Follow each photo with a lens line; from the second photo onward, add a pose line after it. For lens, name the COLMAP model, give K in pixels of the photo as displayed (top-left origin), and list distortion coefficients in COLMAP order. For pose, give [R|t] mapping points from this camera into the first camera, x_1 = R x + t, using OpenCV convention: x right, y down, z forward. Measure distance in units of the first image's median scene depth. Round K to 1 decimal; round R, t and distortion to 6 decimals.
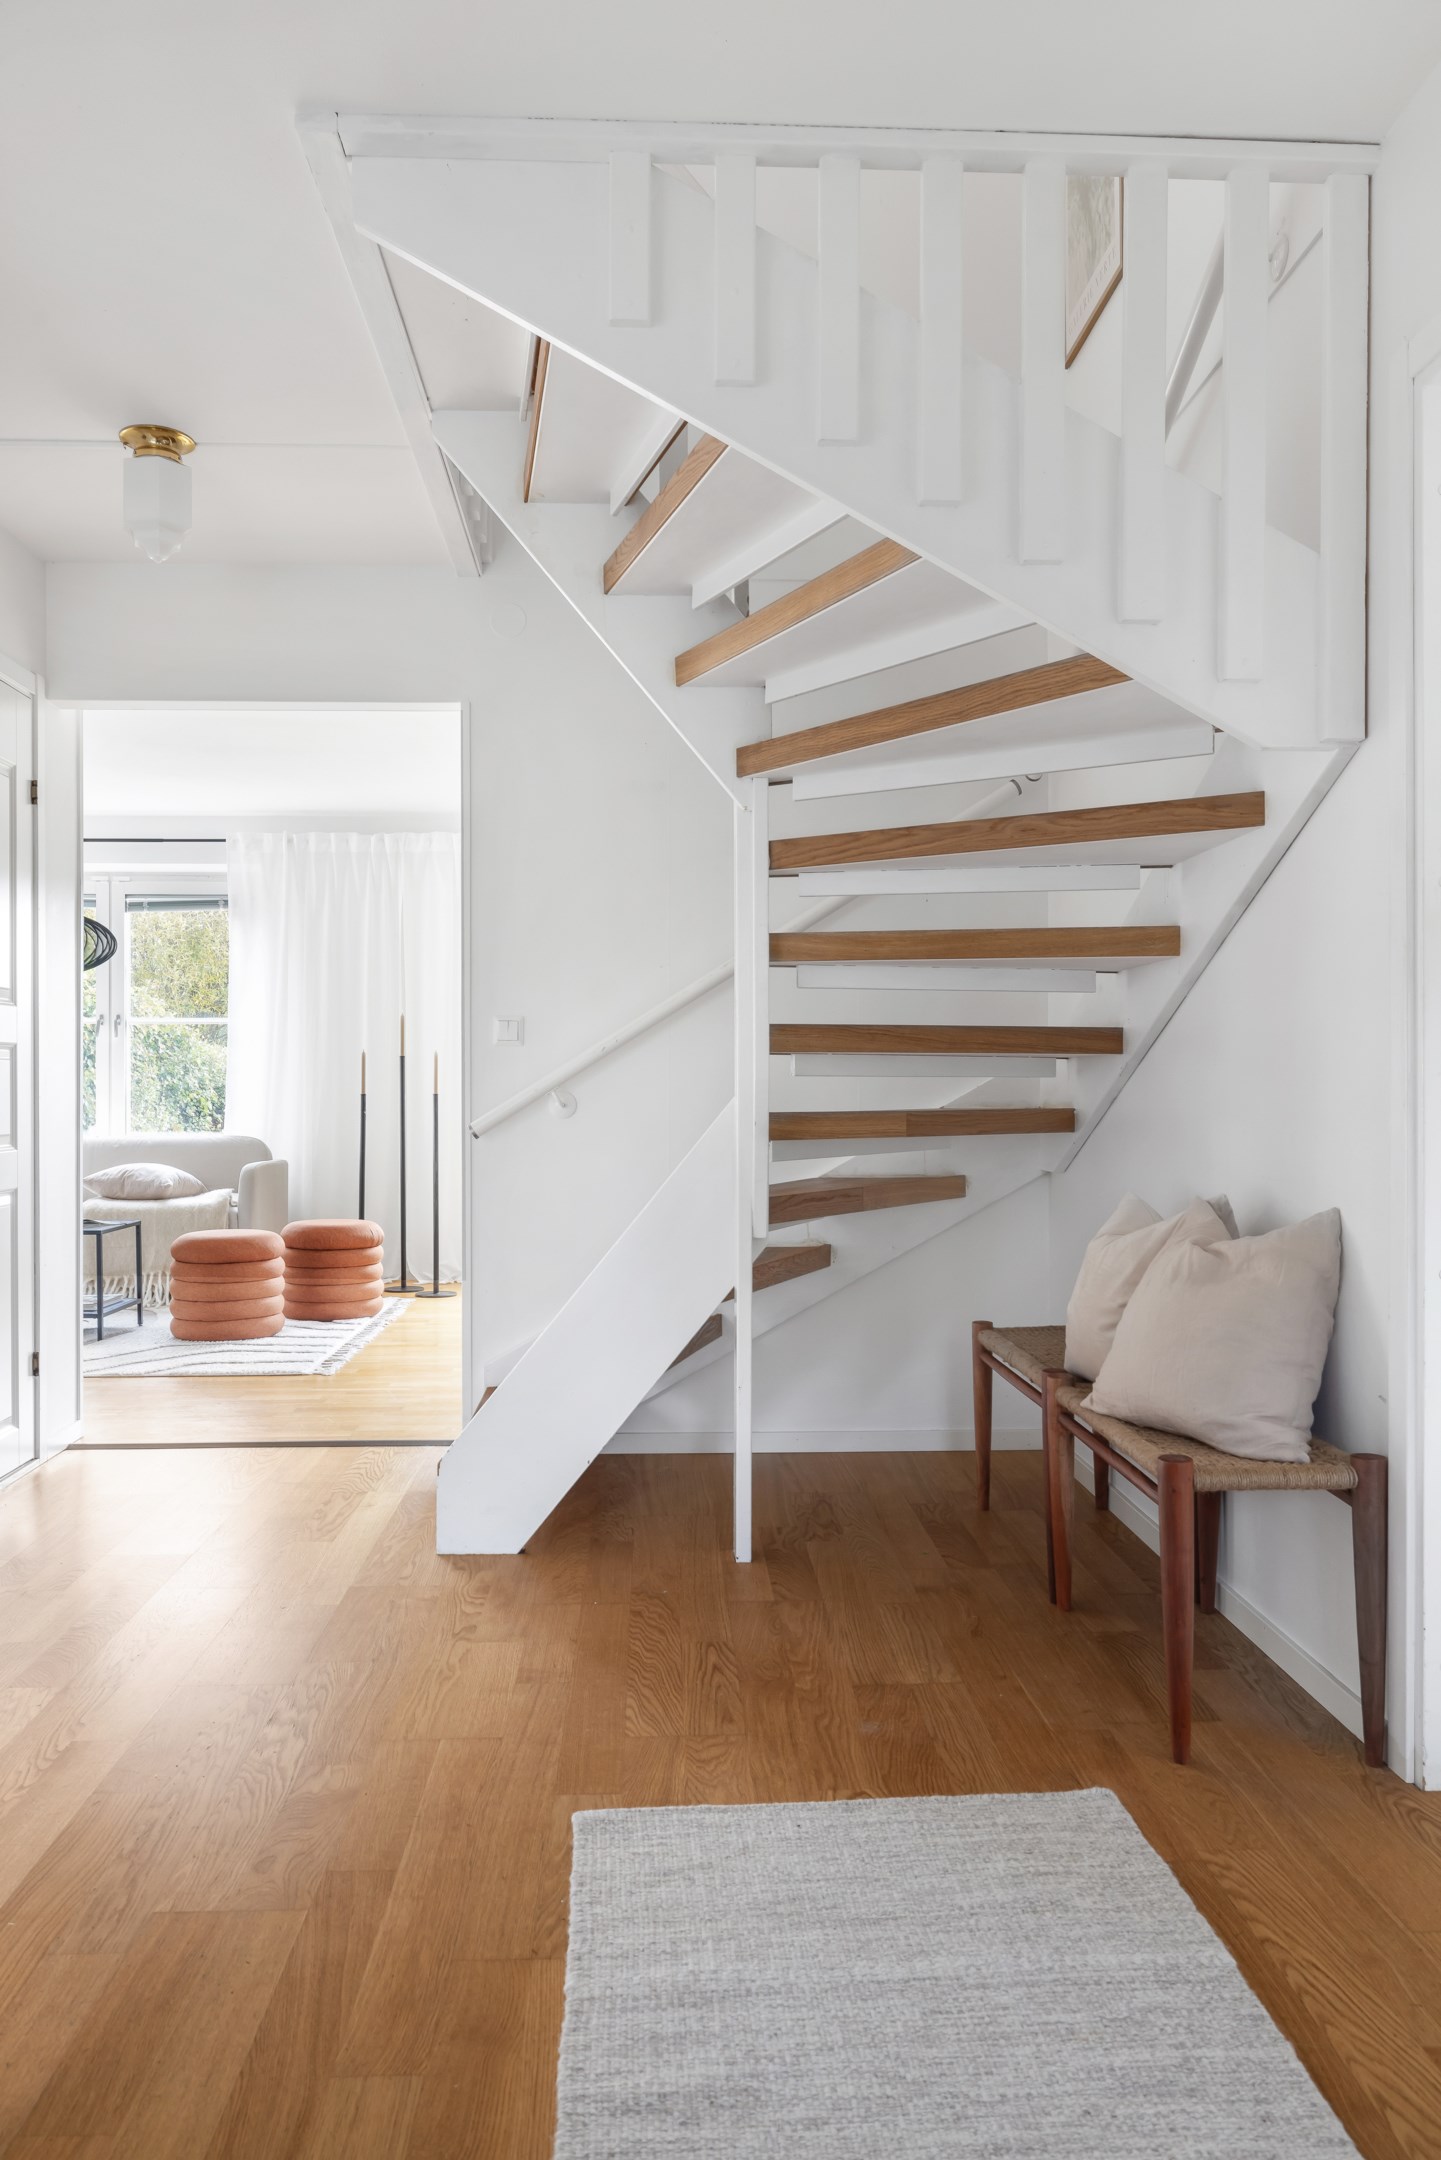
lens RADIAL K [[1509.4, 0, 705.8], [0, 1509.4, 1085.6], [0, 0, 1]] dist [-0.006341, 0.010034]
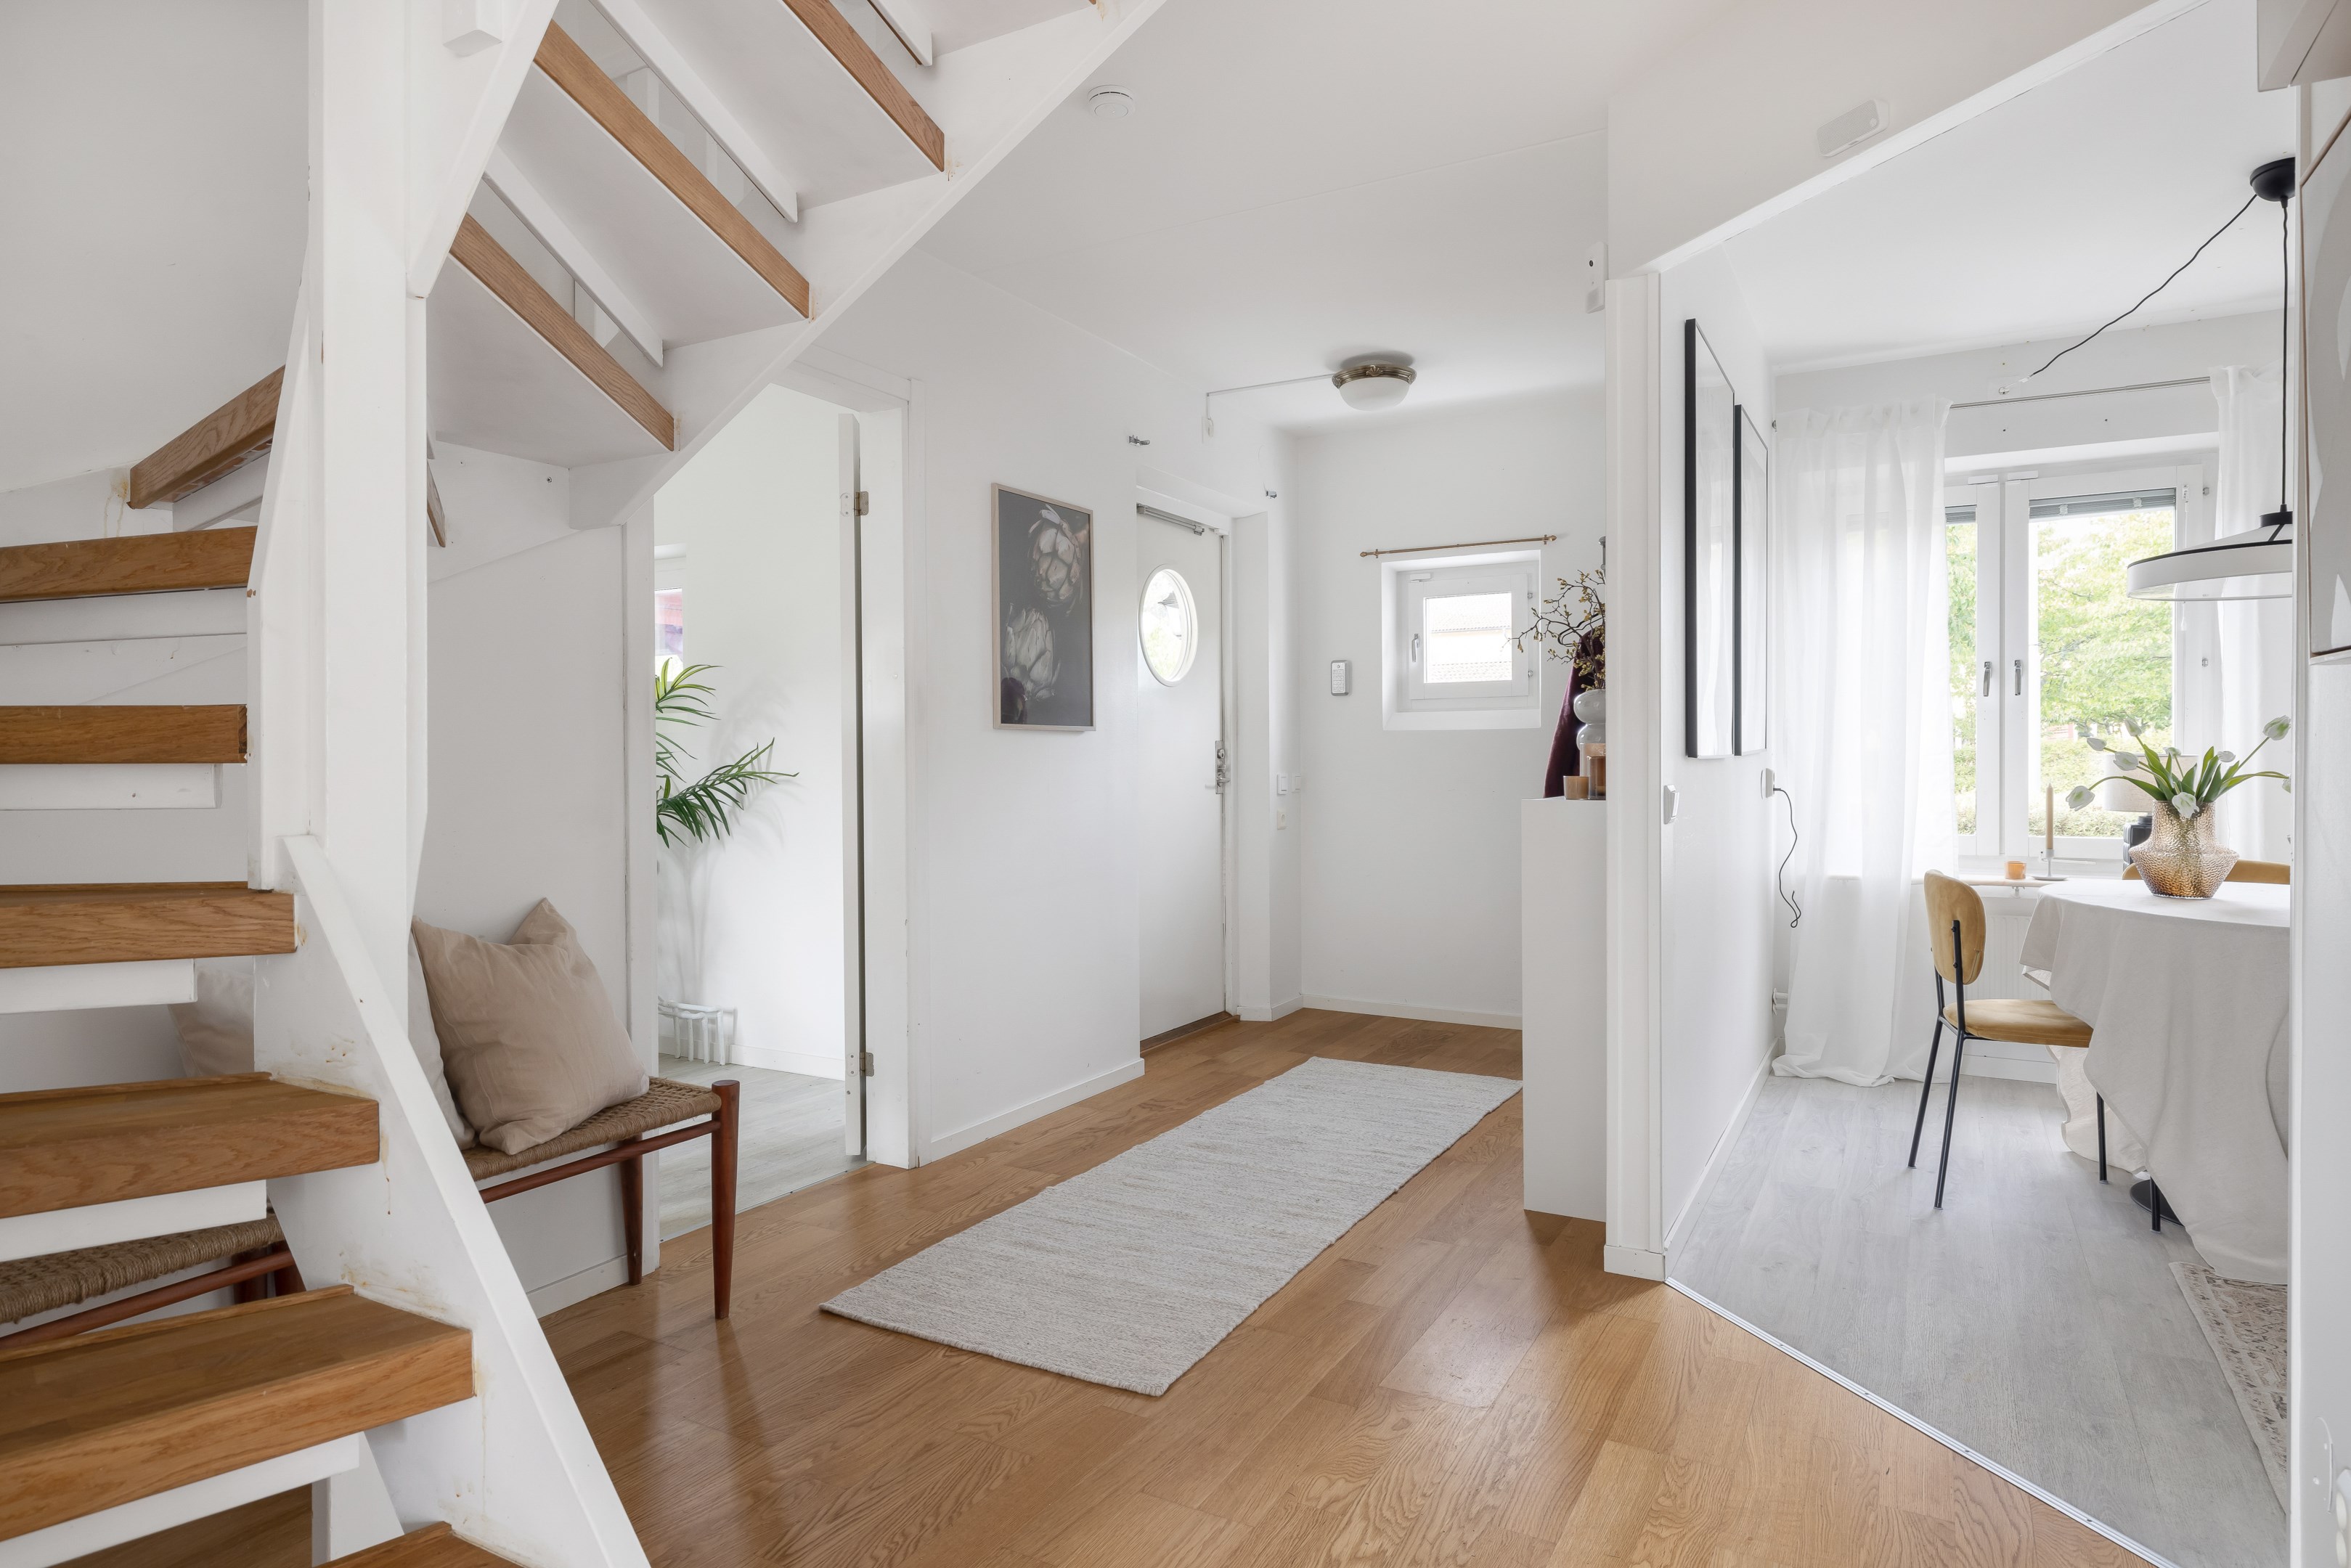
lens RADIAL K [[1340.2, 0, 1168.3], [0, 1340.2, 776.8], [0, 0, 1]] dist [0.004887, 0.000307]
pose [[-0.851304, -0.003122, 0.524663, -0.235194], [0.003718, 0.999921, 0.011982, -0.011156], [-0.524659, 0.012151, -0.851226, 0.676509]]
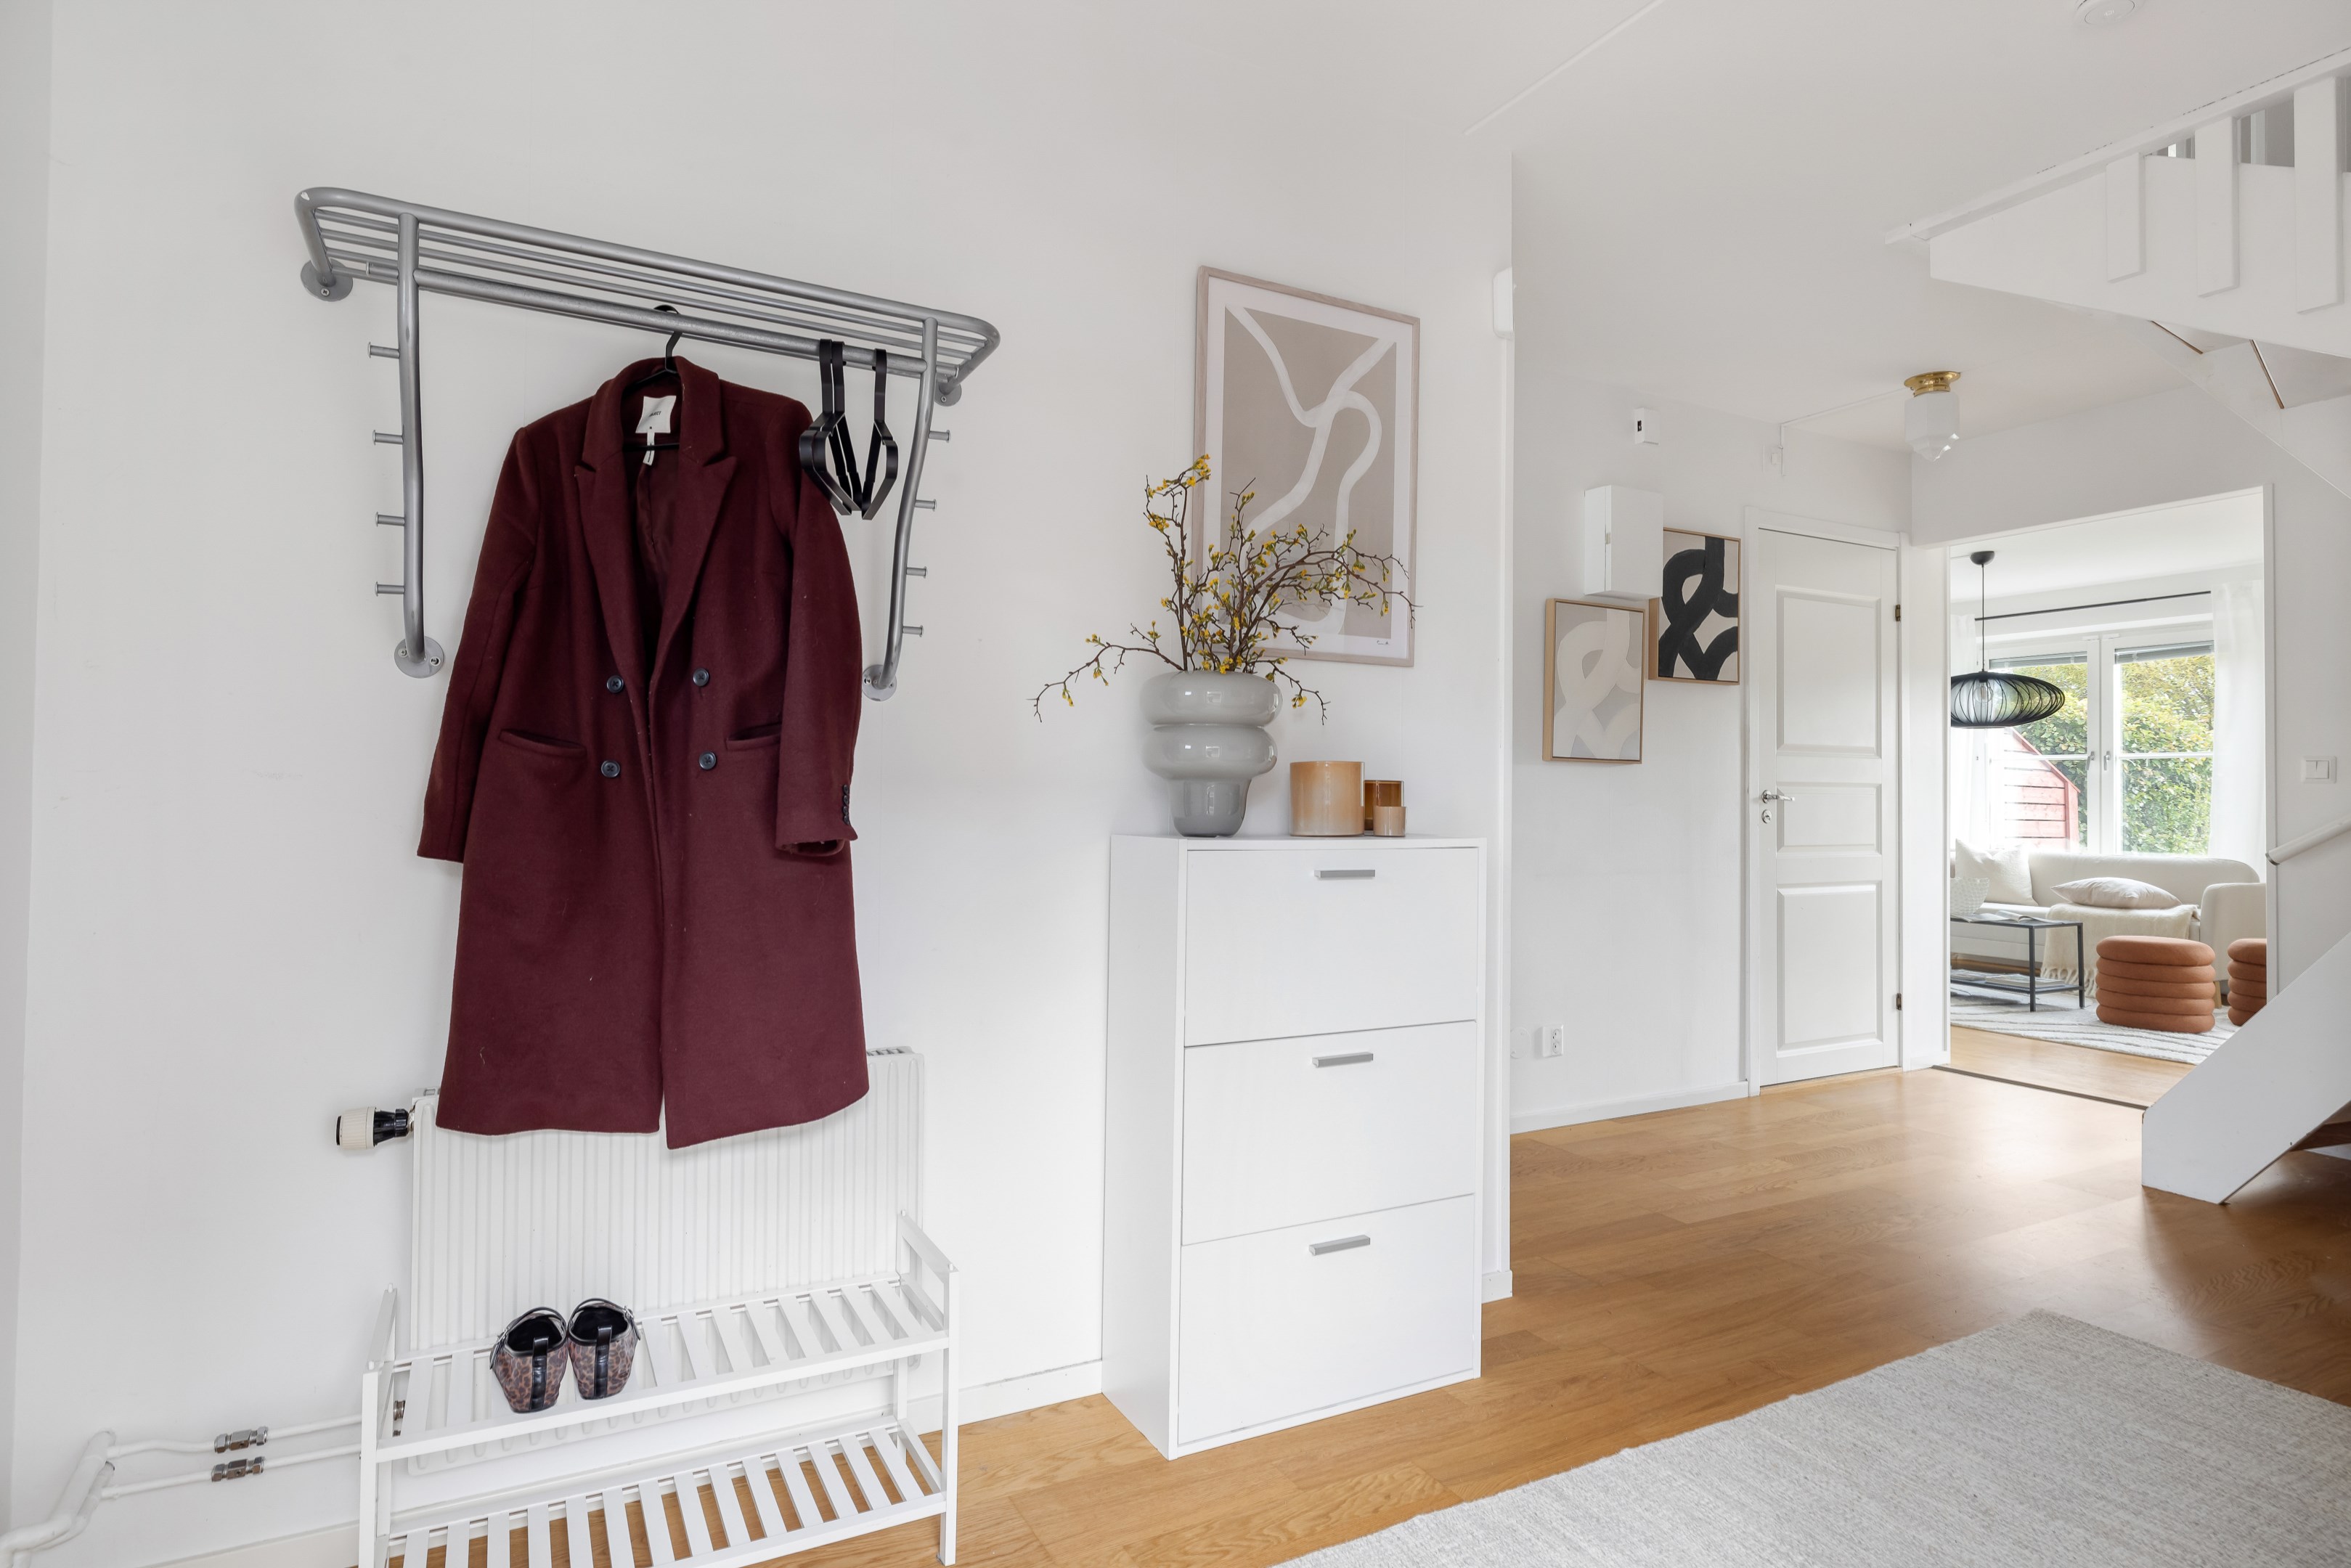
lens RADIAL K [[1236.7, 0, 1172.8], [0, 1236.7, 772.2], [0, 0, 1]] dist [-0.001741, -0.000550]
pose [[0.433466, -0.012275, -0.901086, 0.225114], [-0.011102, 0.999759, -0.018960, -0.005448], [0.901101, 0.018223, 0.433225, -0.108299]]
